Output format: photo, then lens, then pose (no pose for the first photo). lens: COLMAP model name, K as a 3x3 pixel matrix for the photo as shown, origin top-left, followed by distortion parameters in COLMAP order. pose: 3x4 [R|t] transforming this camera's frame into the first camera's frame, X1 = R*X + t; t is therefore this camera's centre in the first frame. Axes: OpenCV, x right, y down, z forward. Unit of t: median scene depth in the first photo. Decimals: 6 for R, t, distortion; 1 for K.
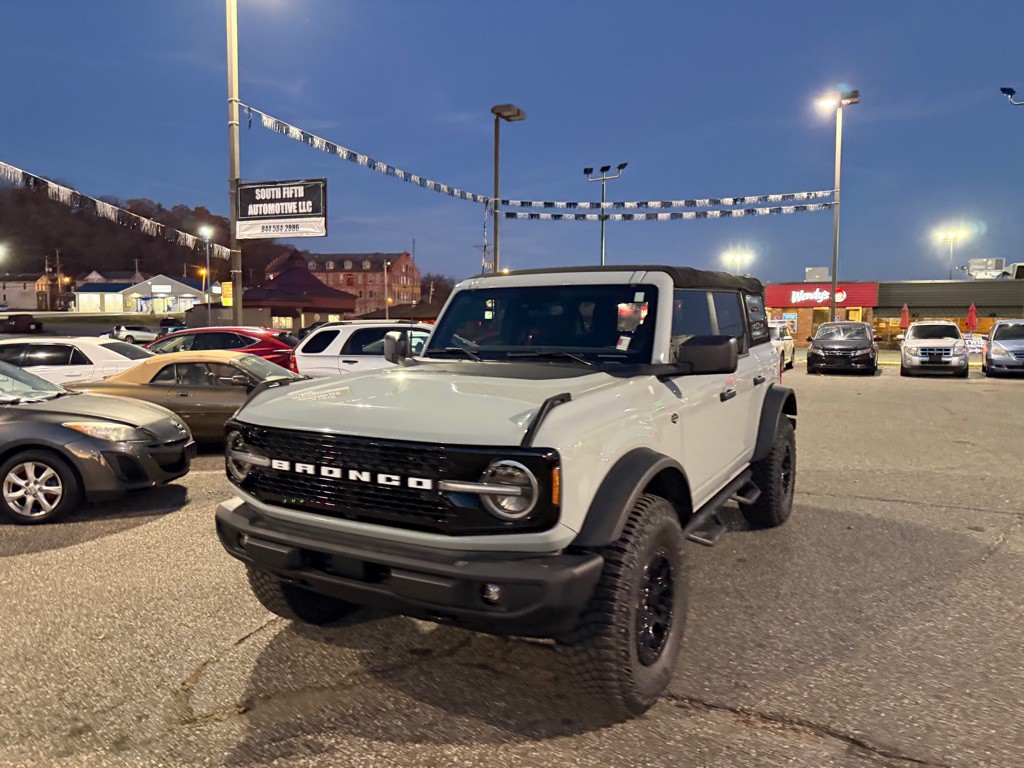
lens RADIAL K [[709.3, 0, 512.2], [0, 709.3, 379.1], [0, 0, 1]] dist [0.062920, -0.083253]
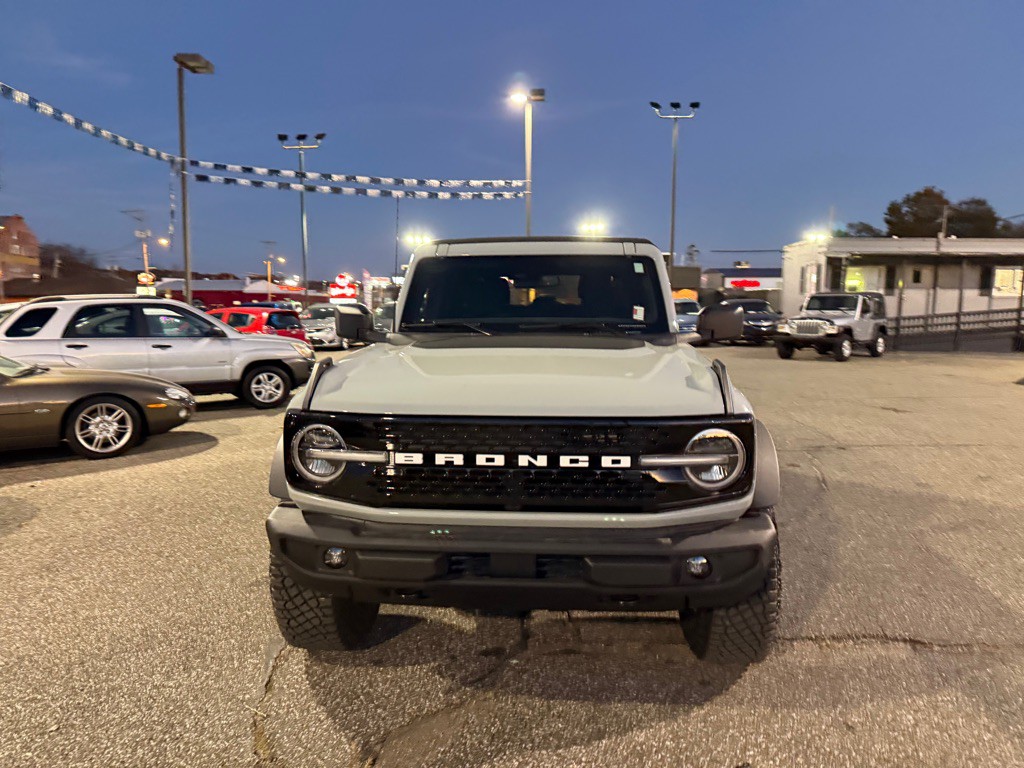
lens RADIAL K [[713.6, 0, 513.6], [0, 713.6, 373.0], [0, 0, 1]] dist [0.047740, -0.063339]
pose [[0.899294, -0.043220, 0.435205, -0.281876], [0.034611, 0.999017, 0.027693, 0.000563], [-0.435974, -0.009841, 0.899906, 0.096263]]
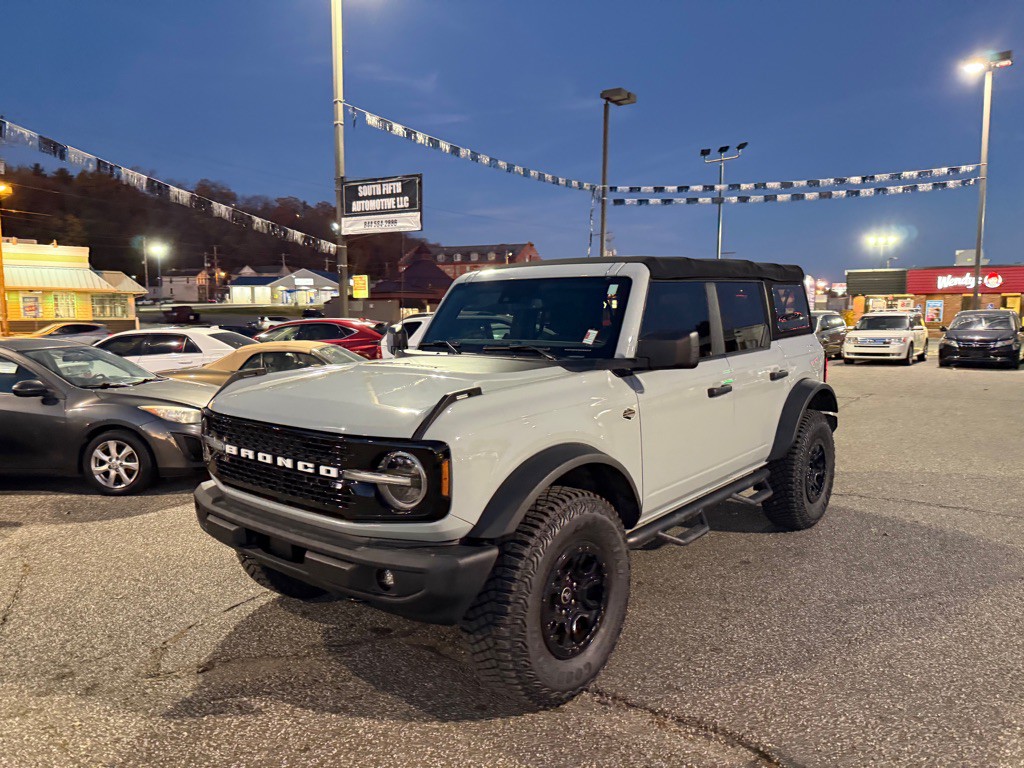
lens RADIAL K [[705.7, 0, 511.7], [0, 705.7, 392.0], [0, 0, 1]] dist [0.075974, -0.109110]
pose [[0.984724, 0.015220, -0.173454, 0.137783], [-0.009537, 0.999392, 0.033551, -0.003715], [0.173859, -0.031384, 0.984270, 0.007250]]
